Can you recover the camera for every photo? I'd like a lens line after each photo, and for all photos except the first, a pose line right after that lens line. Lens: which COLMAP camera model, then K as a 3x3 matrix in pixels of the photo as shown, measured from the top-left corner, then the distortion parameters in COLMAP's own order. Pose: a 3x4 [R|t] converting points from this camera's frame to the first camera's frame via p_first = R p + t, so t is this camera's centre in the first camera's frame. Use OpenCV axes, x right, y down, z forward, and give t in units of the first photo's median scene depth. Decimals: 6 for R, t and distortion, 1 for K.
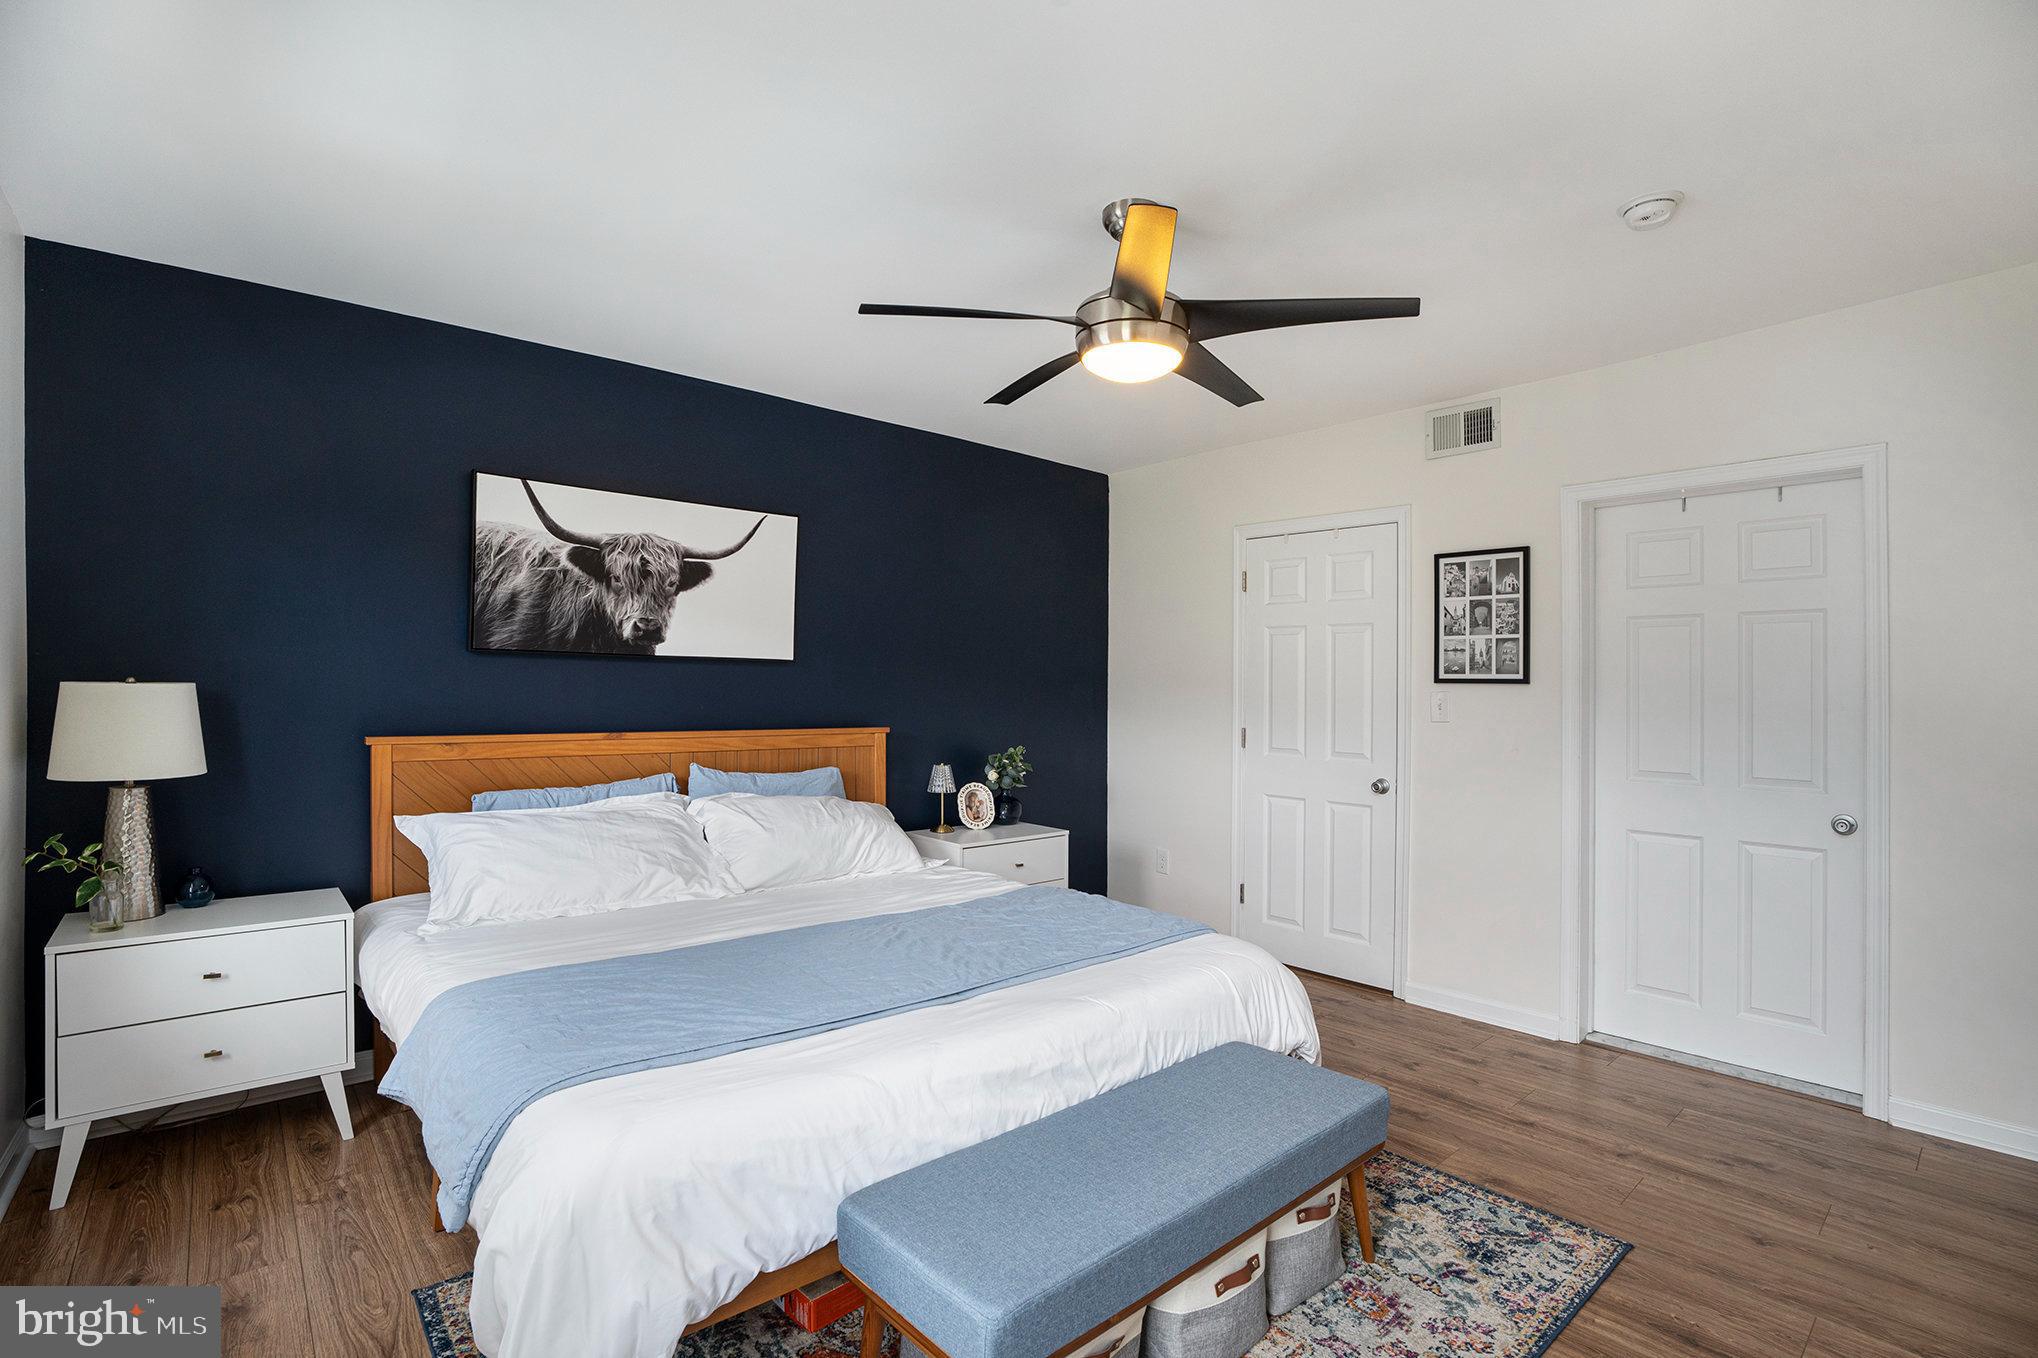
lens RADIAL K [[965.1, 0, 1019.0], [0, 965.1, 679.0], [0, 0, 1]] dist [-0.001693, -0.000413]
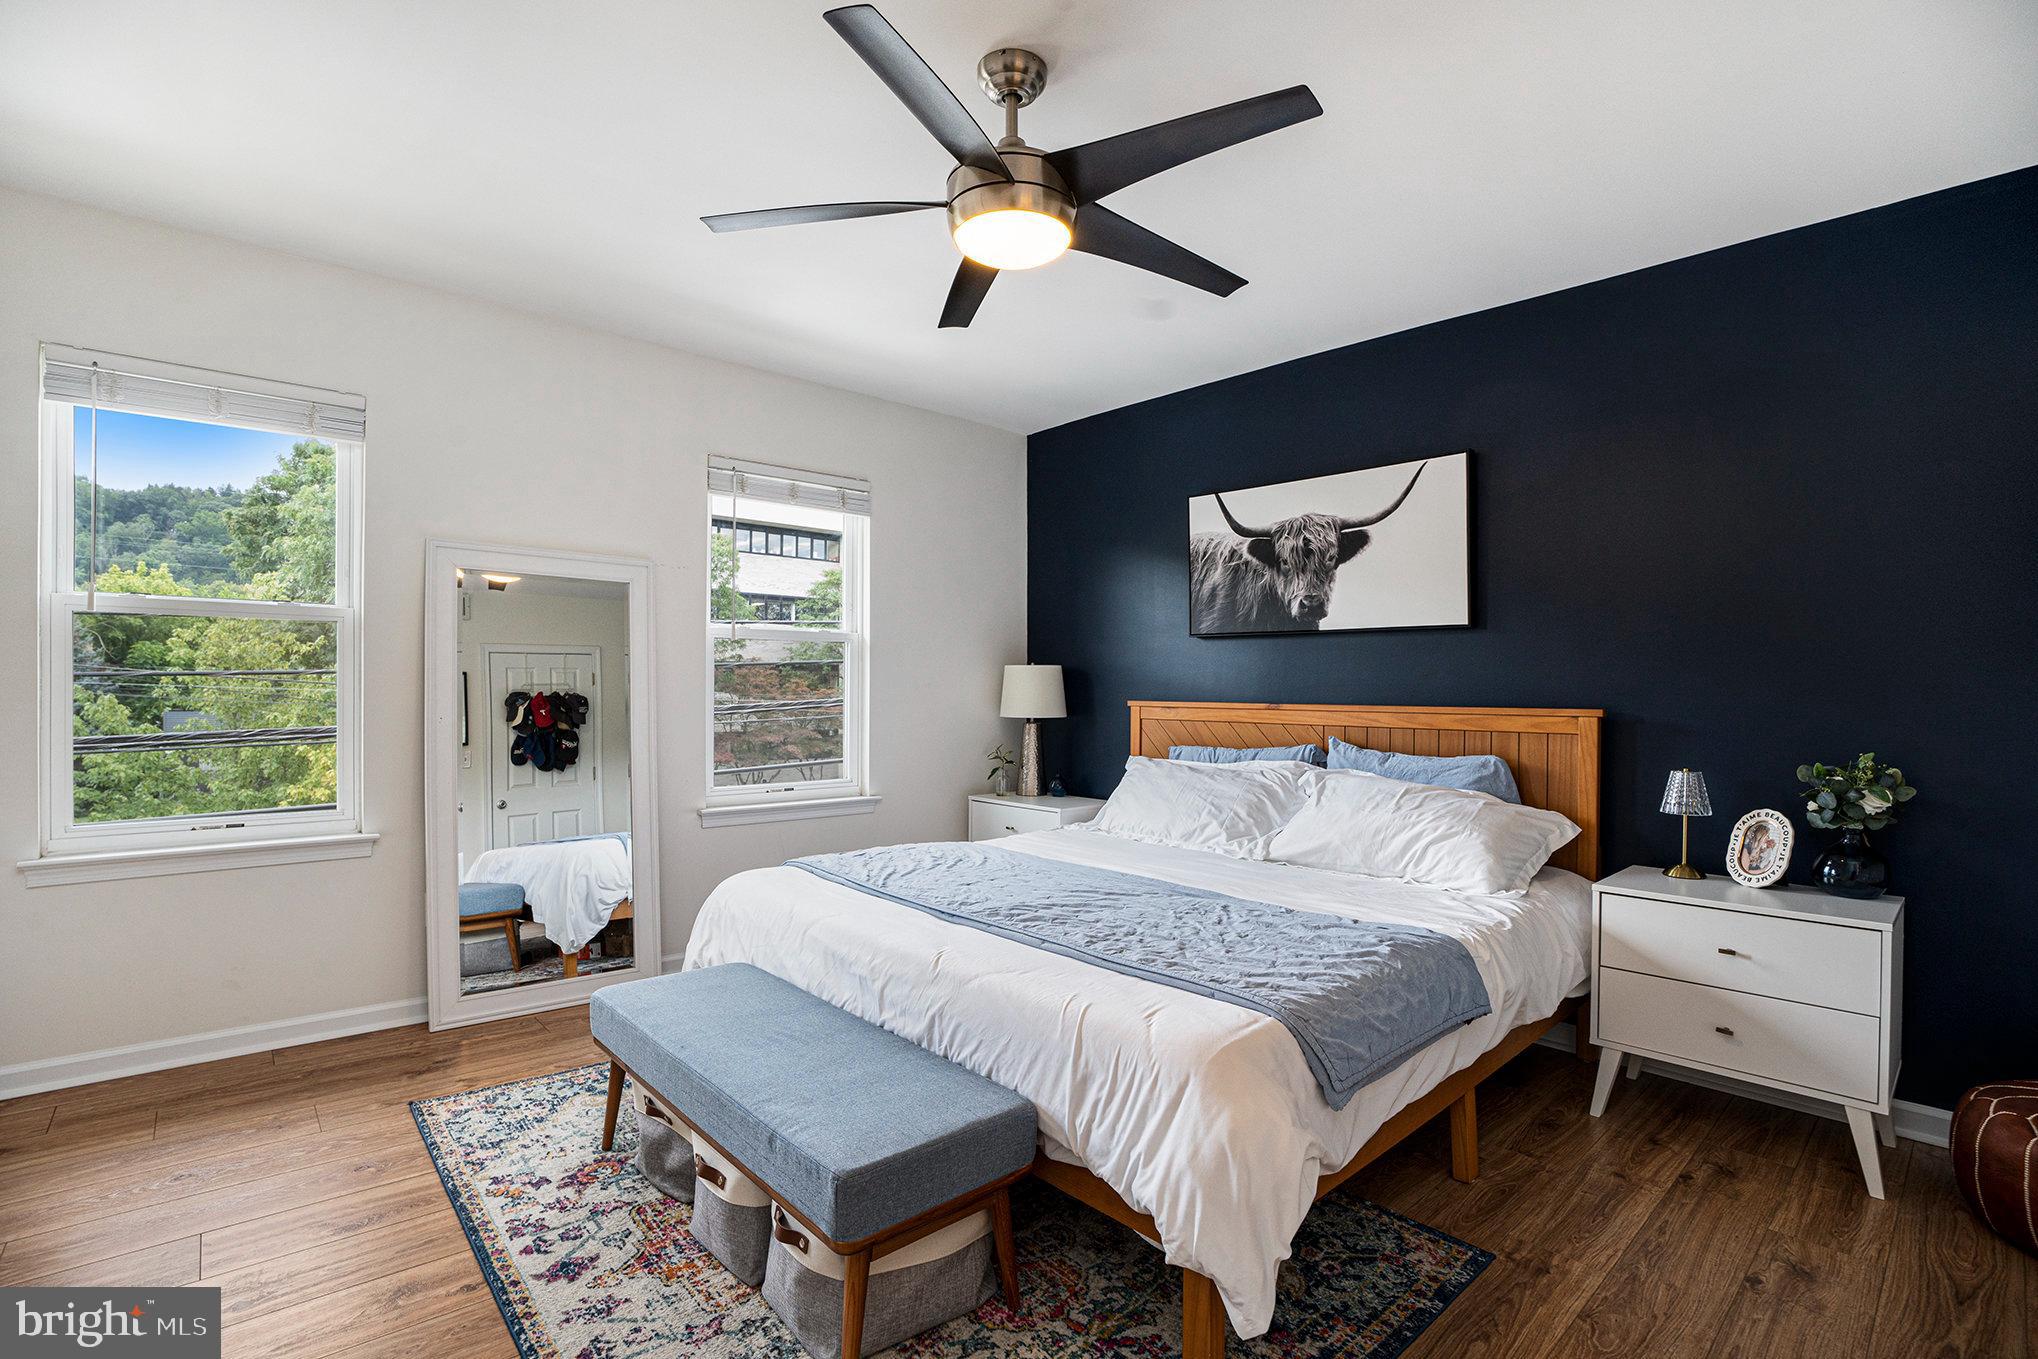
lens RADIAL K [[979.9, 0, 1018.8], [0, 979.9, 686.2], [0, 0, 1]] dist [-0.002413, -0.000082]
pose [[0.046415, -0.011129, -0.998860, 0.666710], [0.002915, 0.999935, -0.011006, 0.046978], [0.998918, -0.002400, 0.046444, 0.646772]]
